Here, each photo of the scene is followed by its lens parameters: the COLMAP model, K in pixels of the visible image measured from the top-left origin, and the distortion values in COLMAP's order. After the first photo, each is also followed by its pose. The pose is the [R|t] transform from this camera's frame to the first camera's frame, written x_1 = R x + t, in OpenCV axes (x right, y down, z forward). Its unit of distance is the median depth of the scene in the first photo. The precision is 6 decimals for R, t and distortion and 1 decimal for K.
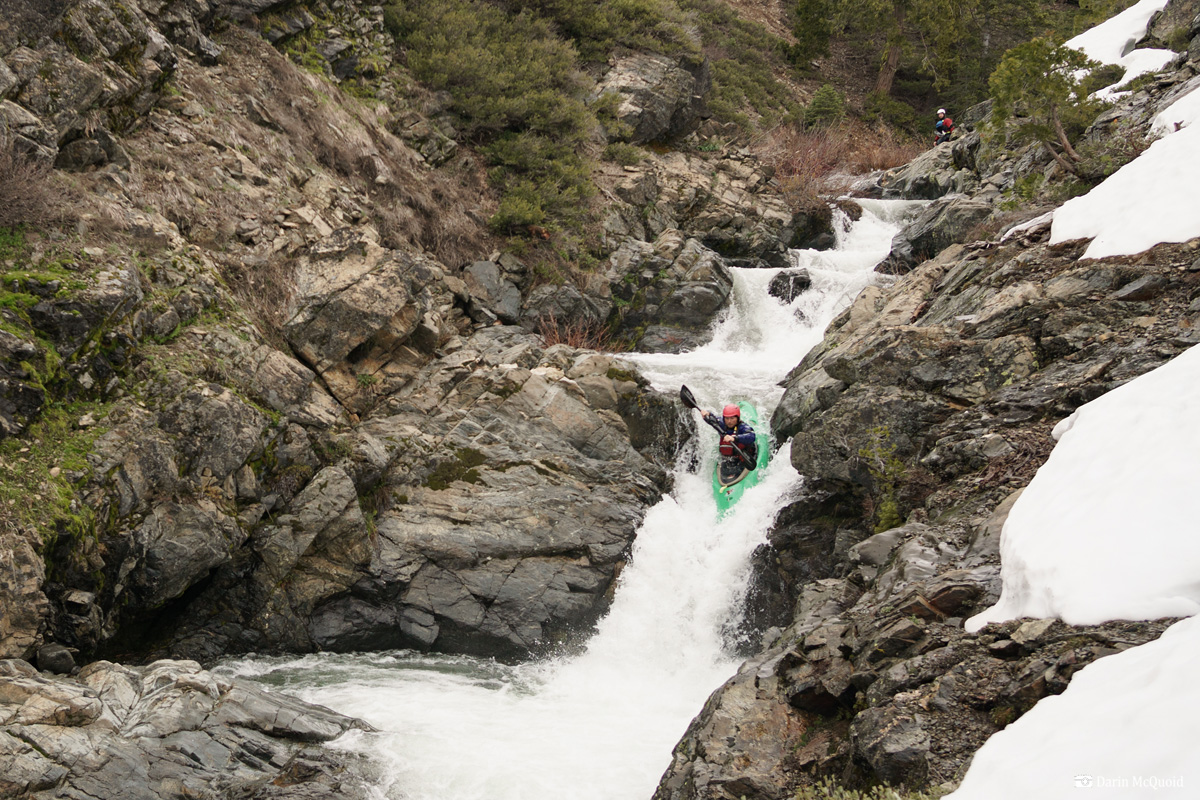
lens RADIAL K [[1541.4, 0, 596.7], [0, 1541.4, 393.9], [0, 0, 1]] dist [-0.027658, 0.000000]
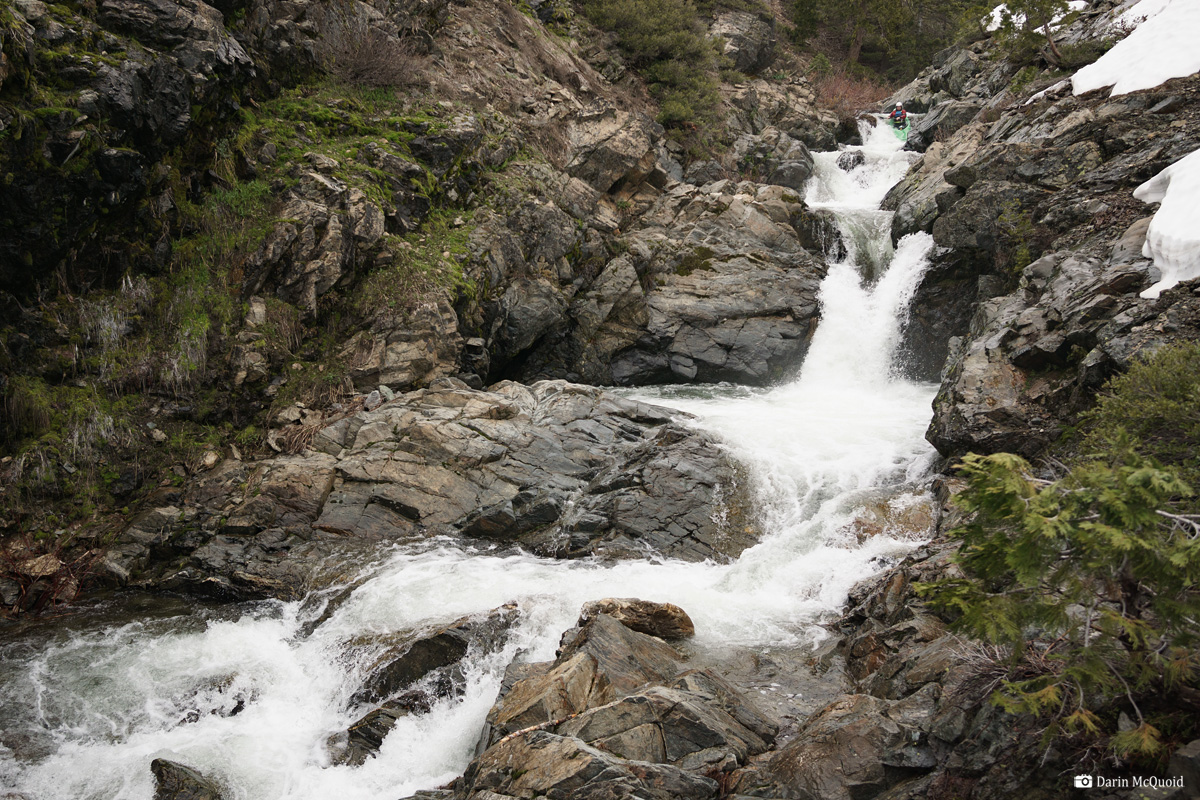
lens RADIAL K [[975.5, 0, 617.9], [0, 975.5, 447.2], [0, 0, 1]] dist [-0.045195, 0.038262]
pose [[0.993287, -0.062104, 0.097586, -0.272704], [0.053094, 0.994309, 0.092362, 0.138920], [-0.102767, -0.086561, 0.990932, 0.092106]]
